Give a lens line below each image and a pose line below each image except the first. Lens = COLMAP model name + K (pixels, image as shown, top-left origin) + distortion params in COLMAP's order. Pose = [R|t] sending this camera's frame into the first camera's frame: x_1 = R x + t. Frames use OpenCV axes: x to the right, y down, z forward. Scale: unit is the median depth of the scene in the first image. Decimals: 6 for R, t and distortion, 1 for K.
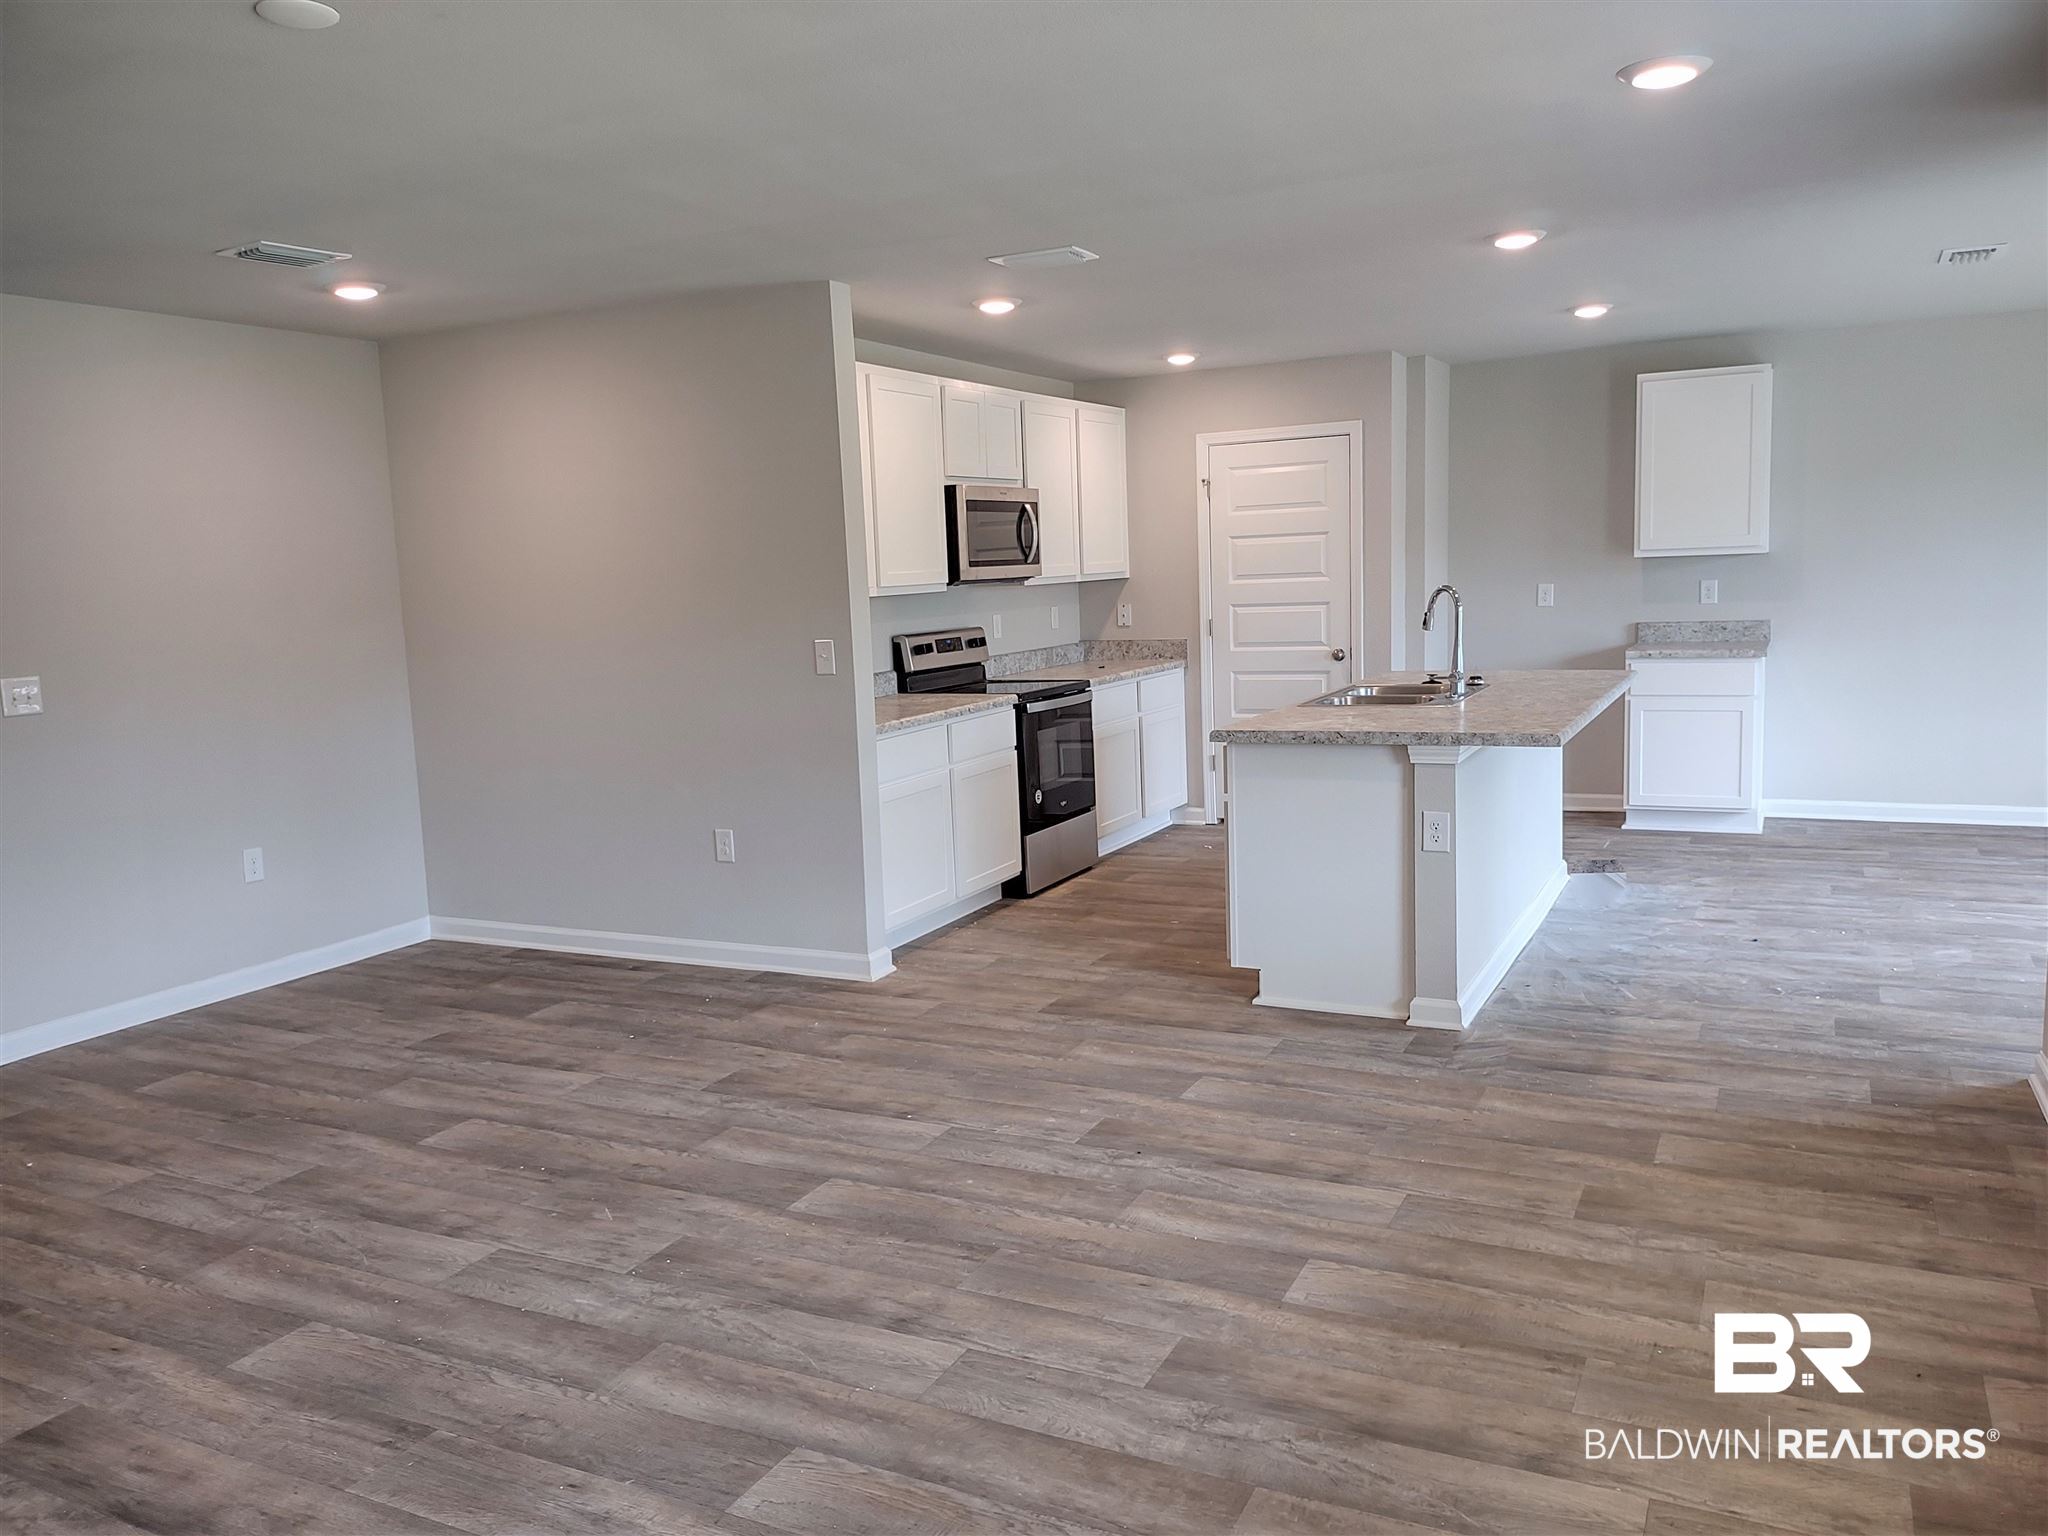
lens RADIAL K [[1544.4, 0, 1016.6], [0, 1544.4, 768.8], [0, 0, 1]] dist [0.007496, -0.009666]
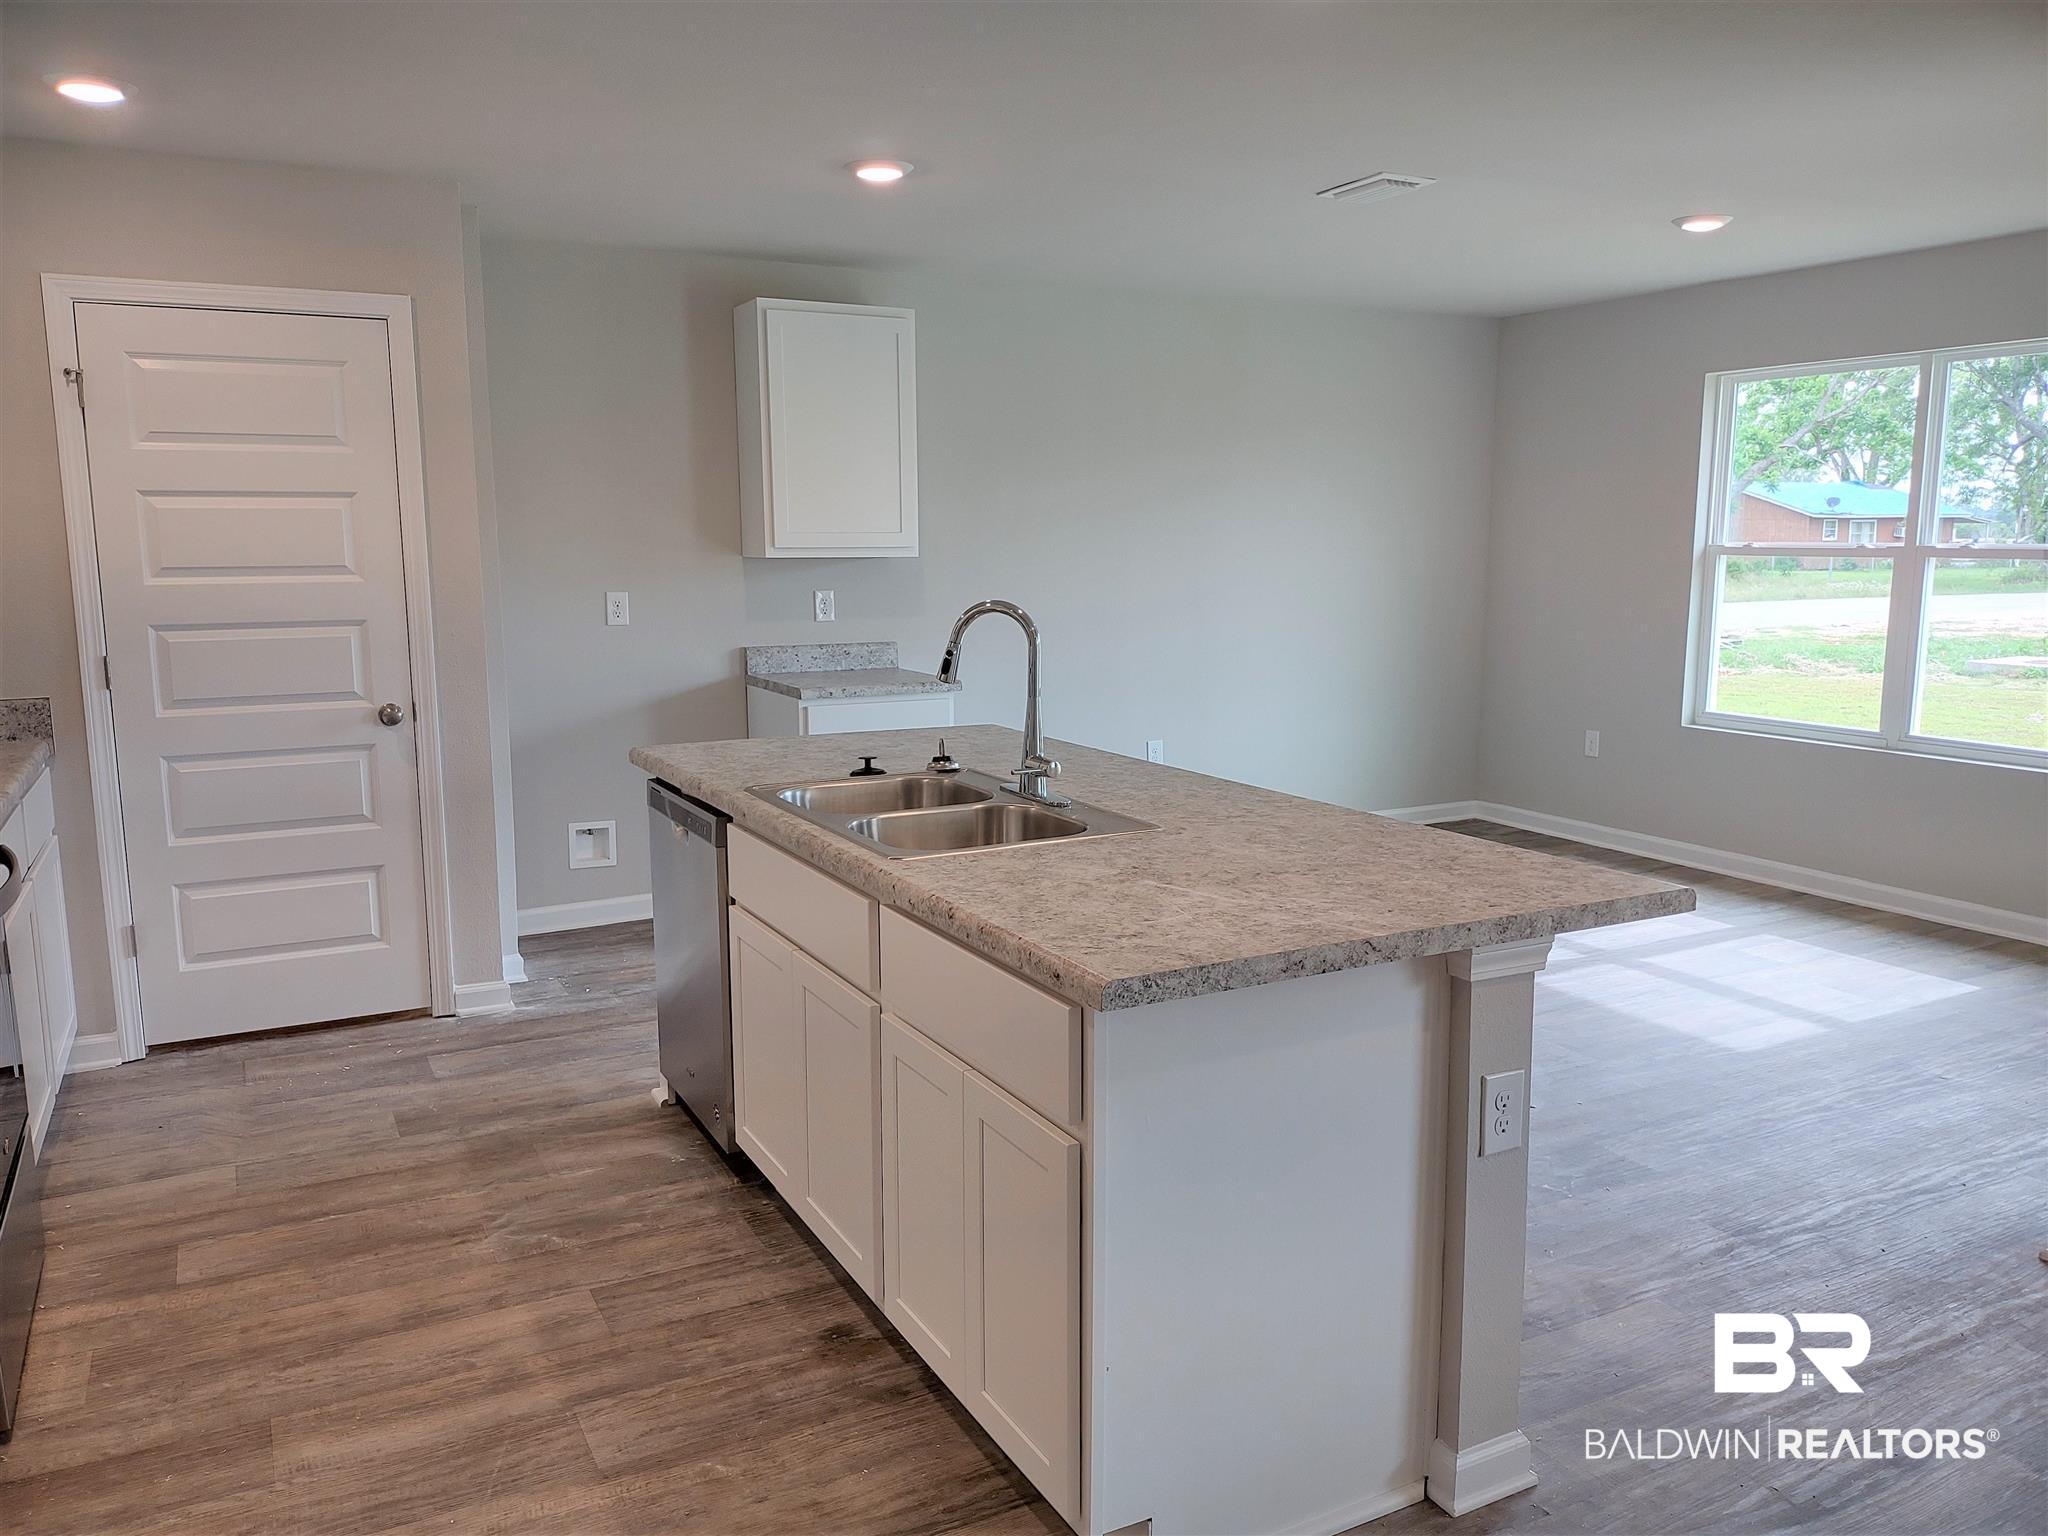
lens RADIAL K [[1544.4, 0, 1016.6], [0, 1544.4, 757.9], [0, 0, 1]] dist [0.007496, -0.009666]
pose [[0.570919, -0.076980, 0.817390, -0.126896], [0.084426, 0.995821, 0.034816, -0.062079], [-0.816654, 0.049132, 0.575032, 0.523531]]
